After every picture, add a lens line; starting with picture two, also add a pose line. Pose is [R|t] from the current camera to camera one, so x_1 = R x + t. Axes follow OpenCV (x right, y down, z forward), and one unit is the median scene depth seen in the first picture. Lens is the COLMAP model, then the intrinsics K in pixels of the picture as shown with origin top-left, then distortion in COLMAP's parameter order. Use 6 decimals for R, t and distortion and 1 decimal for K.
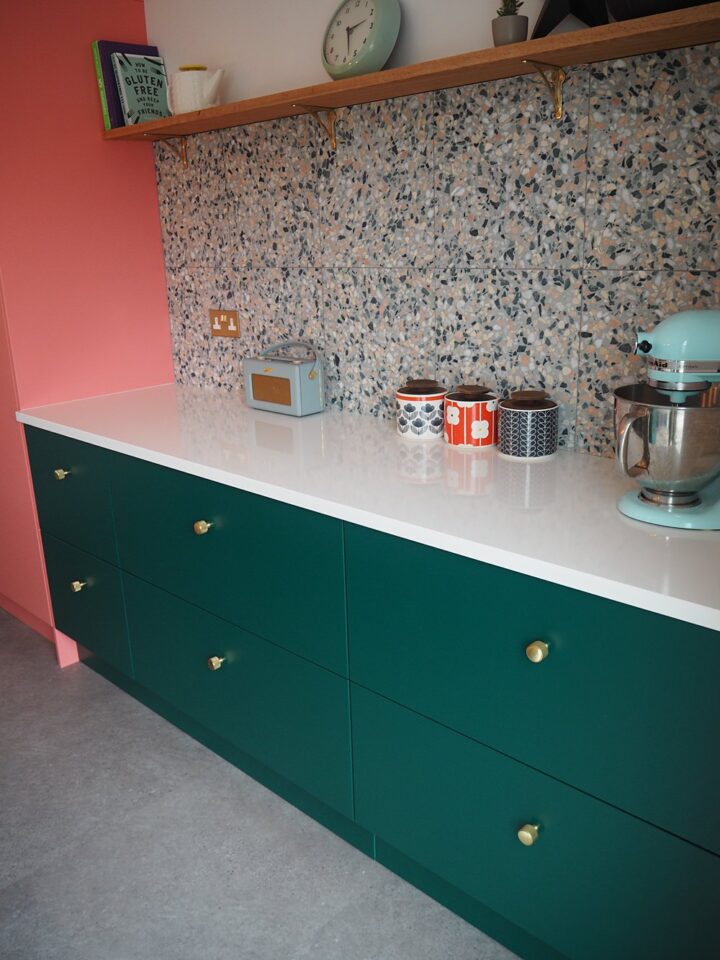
lens RADIAL K [[807.2, 0, 360.1], [0, 807.2, 477.3], [0, 0, 1]] dist [-0.042404, 0.017355]
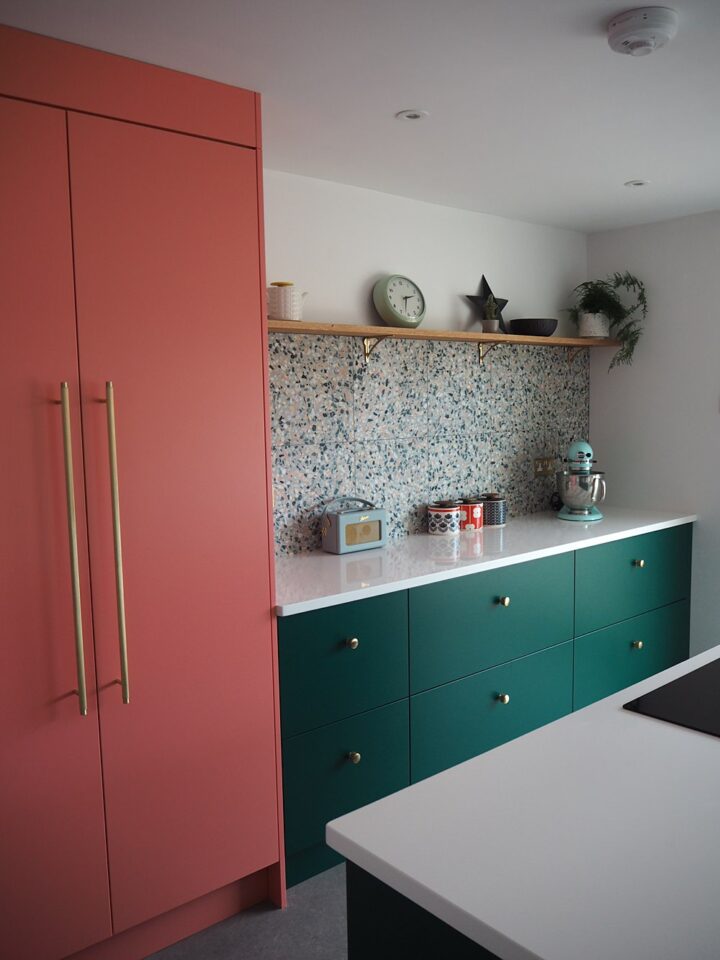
lens RADIAL K [[807.2, 0, 360.5], [0, 807.2, 482.2], [0, 0, 1]] dist [-0.042404, 0.017355]
pose [[0.104370, -0.068744, 0.992160, -1.591447], [0.306254, 0.951353, 0.033701, -0.263447], [-0.946211, 0.300336, 0.120346, 0.936190]]
